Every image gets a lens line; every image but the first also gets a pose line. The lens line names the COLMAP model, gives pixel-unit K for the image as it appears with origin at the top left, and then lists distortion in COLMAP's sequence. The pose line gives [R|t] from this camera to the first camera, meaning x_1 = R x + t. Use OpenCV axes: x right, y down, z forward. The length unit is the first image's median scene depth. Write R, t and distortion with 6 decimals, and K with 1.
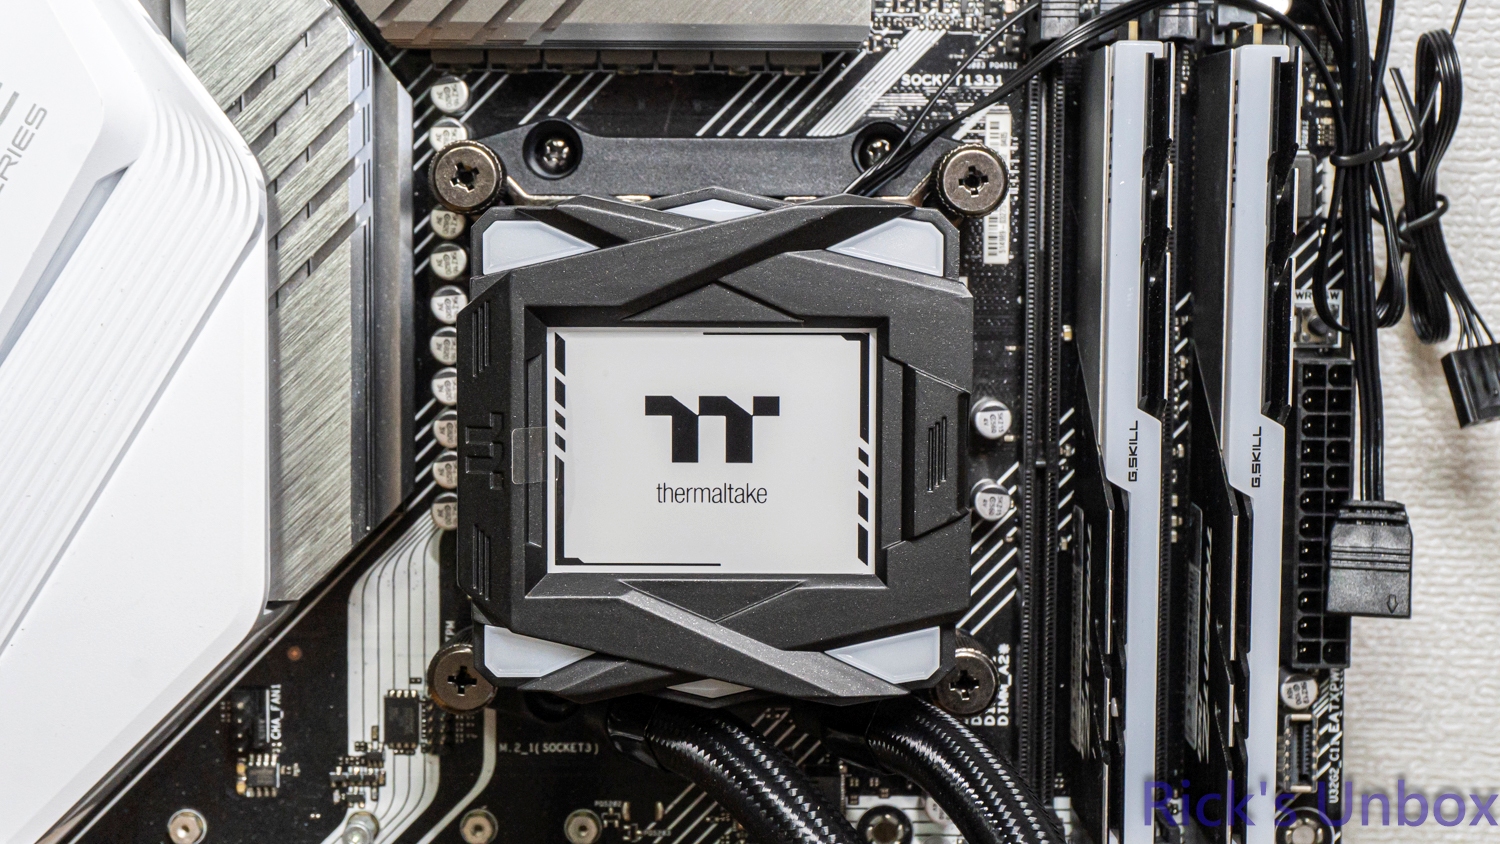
lens RADIAL K [[2613.8, 0, 750.0], [0, 2613.8, 422.0], [0, 0, 1]] dist [0.020061, 0.074973]
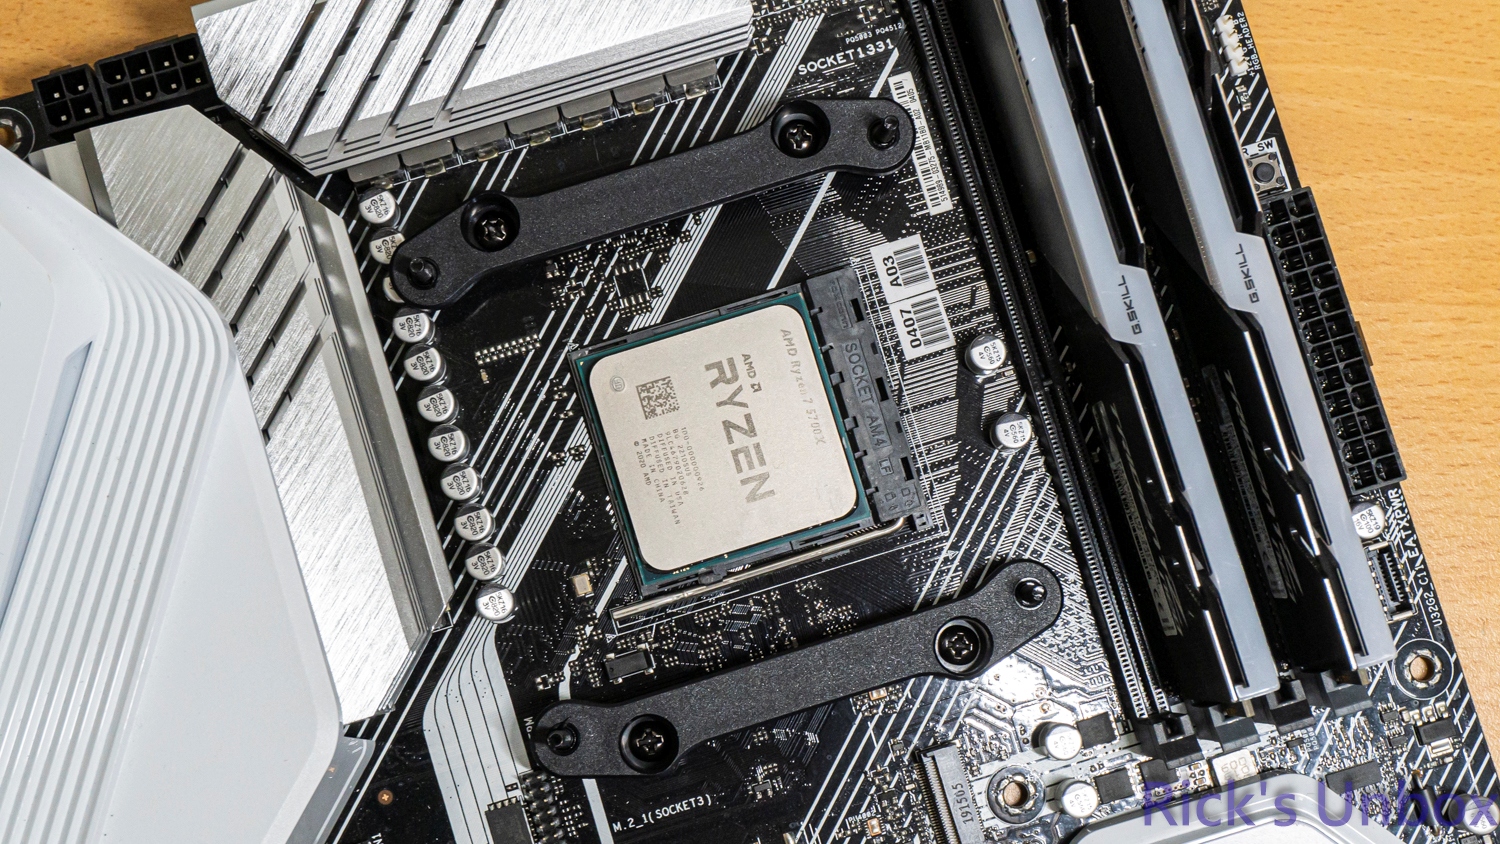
lens RADIAL K [[2613.8, 0, 750.0], [0, 2613.8, 422.0], [0, 0, 1]] dist [0.020061, 0.074973]
pose [[0.953803, -0.297770, 0.039911, -0.041848], [0.300287, 0.940748, -0.157547, 0.153976], [0.009367, 0.162254, 0.986705, 0.012778]]
